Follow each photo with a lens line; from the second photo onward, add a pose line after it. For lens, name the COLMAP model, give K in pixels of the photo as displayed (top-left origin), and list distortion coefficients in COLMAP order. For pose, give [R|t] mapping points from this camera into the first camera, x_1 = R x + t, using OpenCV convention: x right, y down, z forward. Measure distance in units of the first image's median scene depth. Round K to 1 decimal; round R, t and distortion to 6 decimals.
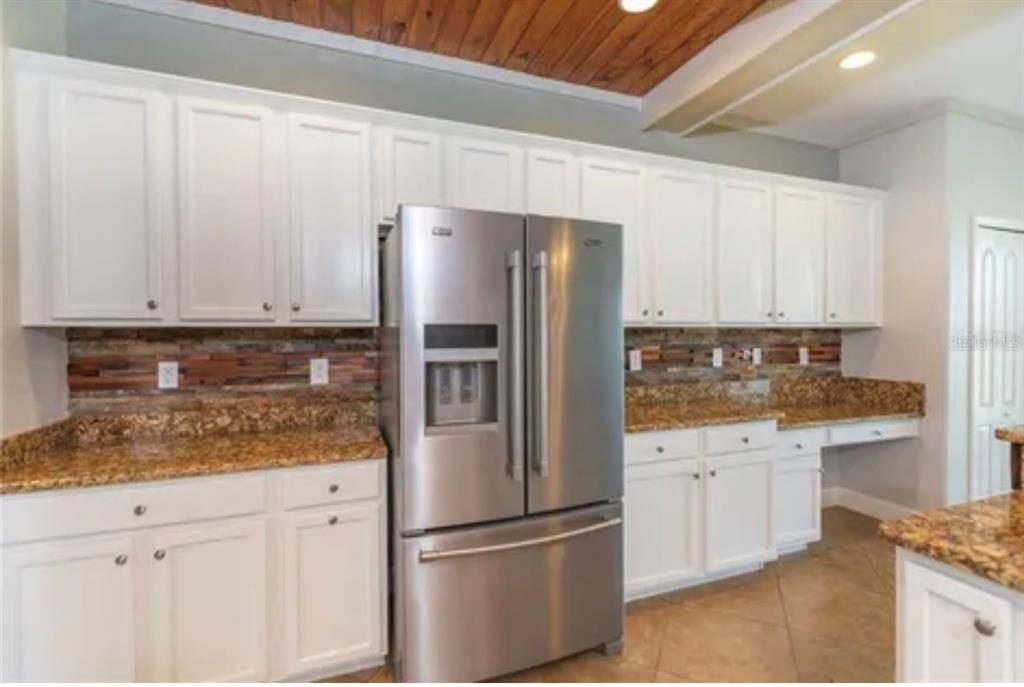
lens RADIAL K [[460.9, 0, 514.6], [0, 460.9, 339.5], [0, 0, 1]] dist [-0.000958, -0.000249]
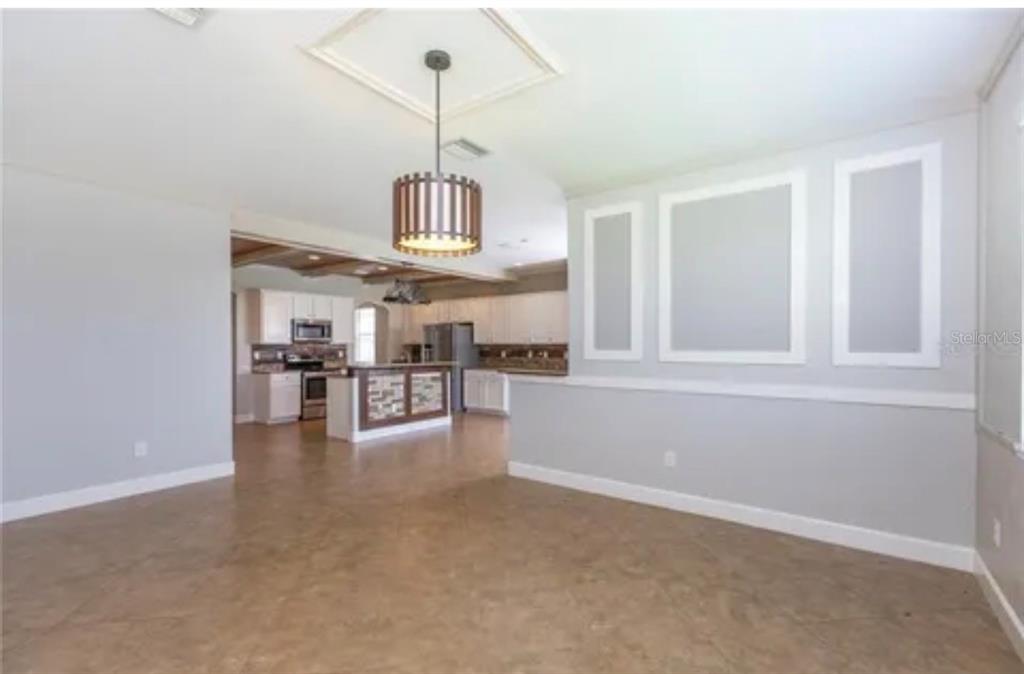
lens RADIAL K [[460.9, 0, 512.6], [0, 460.9, 346.9], [0, 0, 1]] dist [0.000904, 0.000406]
pose [[0.536822, 0.006103, -0.843673, 4.079011], [-0.012847, 0.999917, -0.000941, -0.004721], [0.843598, 0.011344, 0.536856, -0.941685]]
